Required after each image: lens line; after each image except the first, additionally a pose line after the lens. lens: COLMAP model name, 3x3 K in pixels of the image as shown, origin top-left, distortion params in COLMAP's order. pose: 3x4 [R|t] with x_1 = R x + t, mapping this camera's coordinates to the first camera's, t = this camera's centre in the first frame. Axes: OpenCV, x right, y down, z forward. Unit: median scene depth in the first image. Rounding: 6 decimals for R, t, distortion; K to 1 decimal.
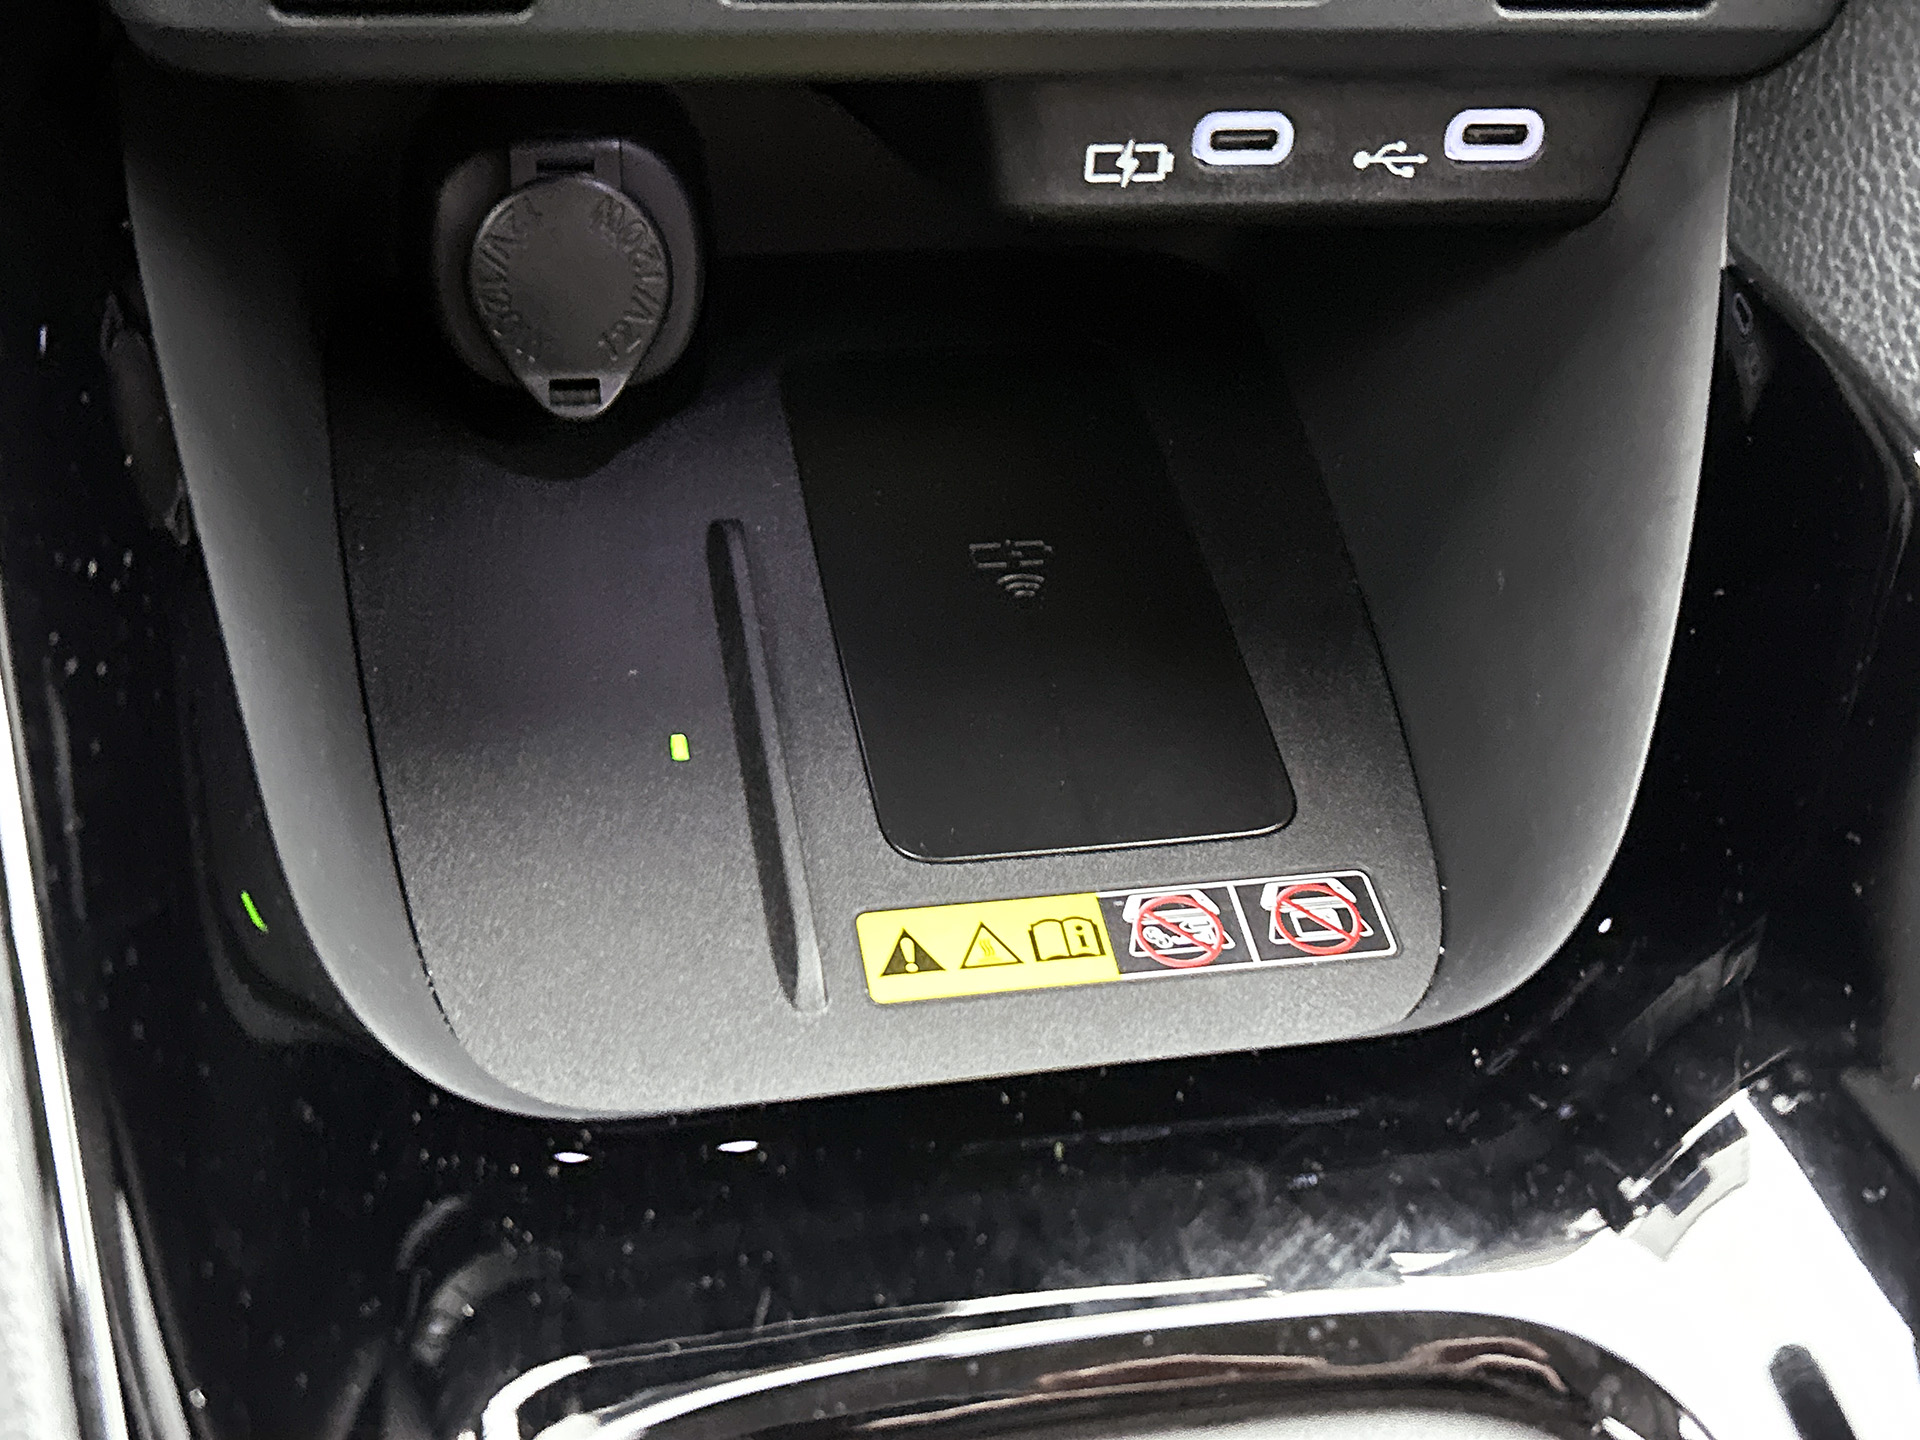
lens RADIAL K [[2208.7, 0, 960.1], [0, 2208.7, 731.4], [0, 0, 1]] dist [0.043609, 0.000000]
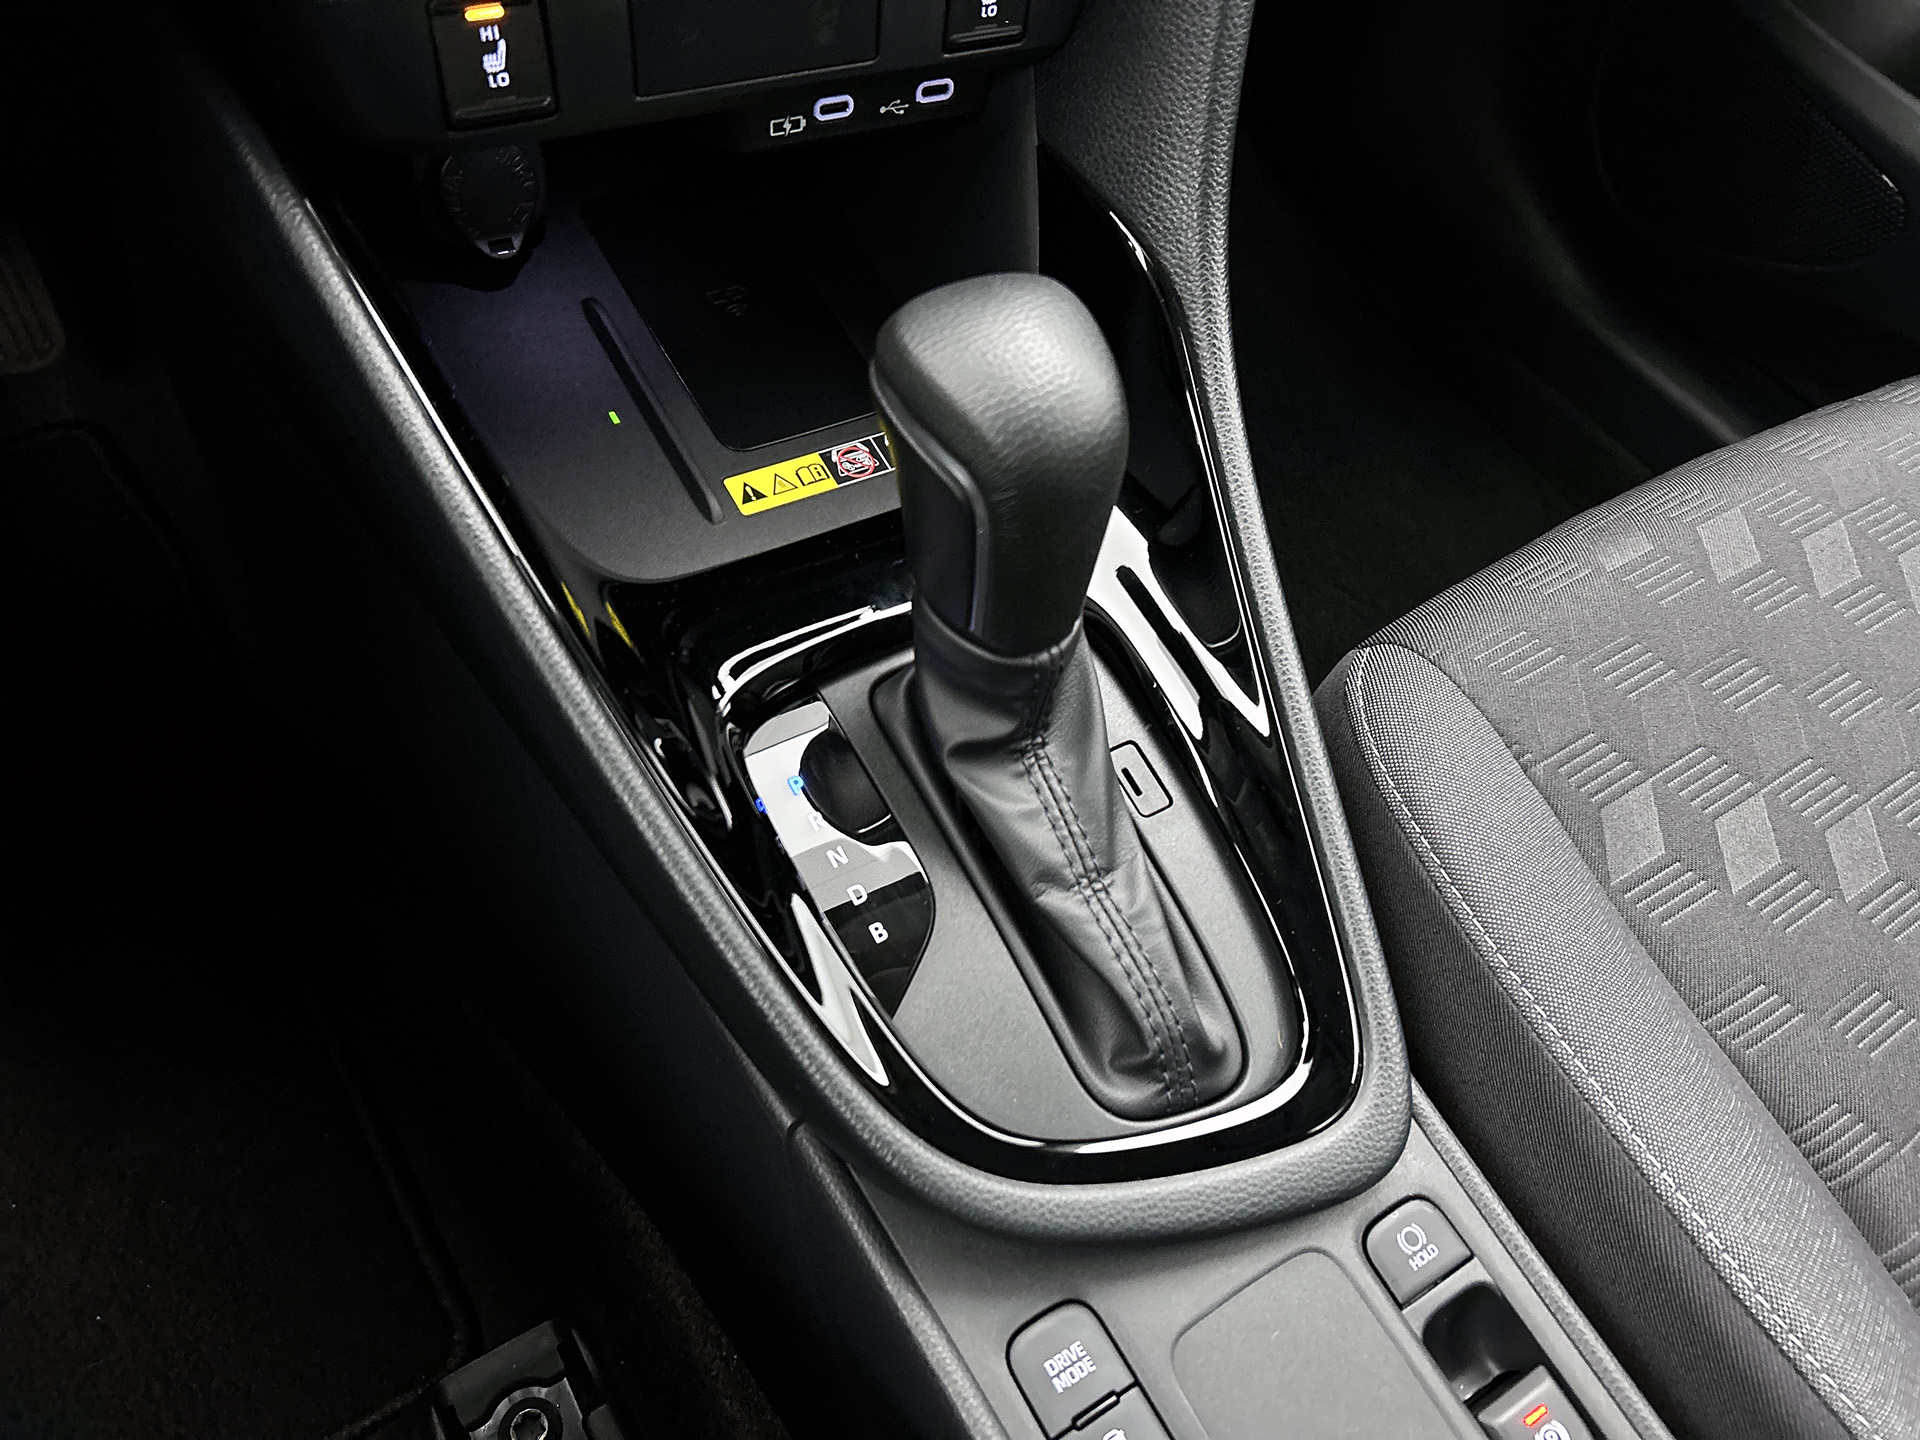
lens RADIAL K [[1473.2, 0, 985.8], [0, 1473.2, 704.0], [0, 0, 1]] dist [0.057820, -0.062246]
pose [[0.934079, -0.225387, 0.276941, -0.270844], [0.143687, 0.947298, 0.286321, -0.097408], [-0.326879, -0.227654, 0.917237, -0.553000]]
